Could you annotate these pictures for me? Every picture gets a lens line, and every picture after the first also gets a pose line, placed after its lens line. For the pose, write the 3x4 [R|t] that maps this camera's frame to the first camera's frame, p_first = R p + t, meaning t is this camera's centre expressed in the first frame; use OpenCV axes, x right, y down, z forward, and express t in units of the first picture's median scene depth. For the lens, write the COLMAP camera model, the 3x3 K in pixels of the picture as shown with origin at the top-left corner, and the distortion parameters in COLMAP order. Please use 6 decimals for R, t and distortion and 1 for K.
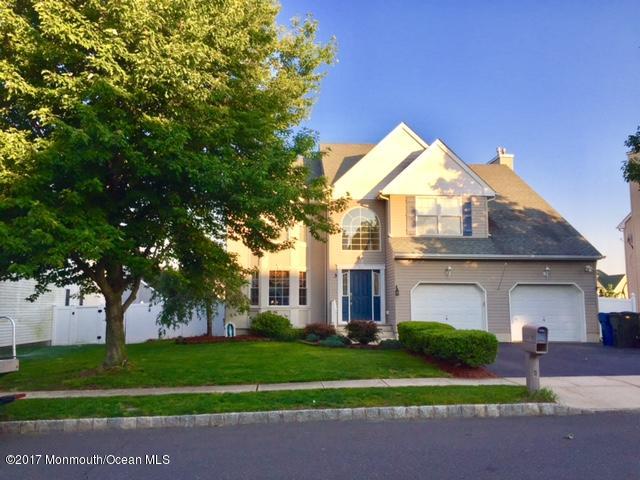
lens RADIAL K [[551.7, 0, 320.0], [0, 551.7, 240.0], [0, 0, 1]] dist [0.044169, 0.006789]
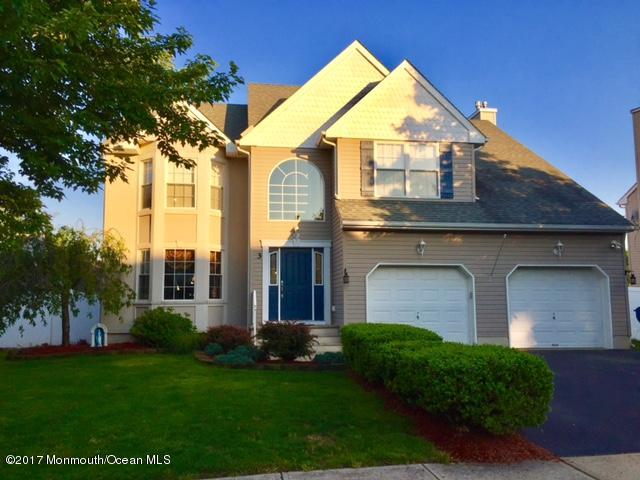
lens RADIAL K [[551.7, 0, 320.0], [0, 551.7, 240.0], [0, 0, 1]] dist [0.044169, 0.006789]
pose [[0.997617, 0.002800, 0.068940, 0.057114], [-0.003387, 0.999959, 0.008402, 0.039068], [-0.068913, -0.008615, 0.997585, 0.307615]]
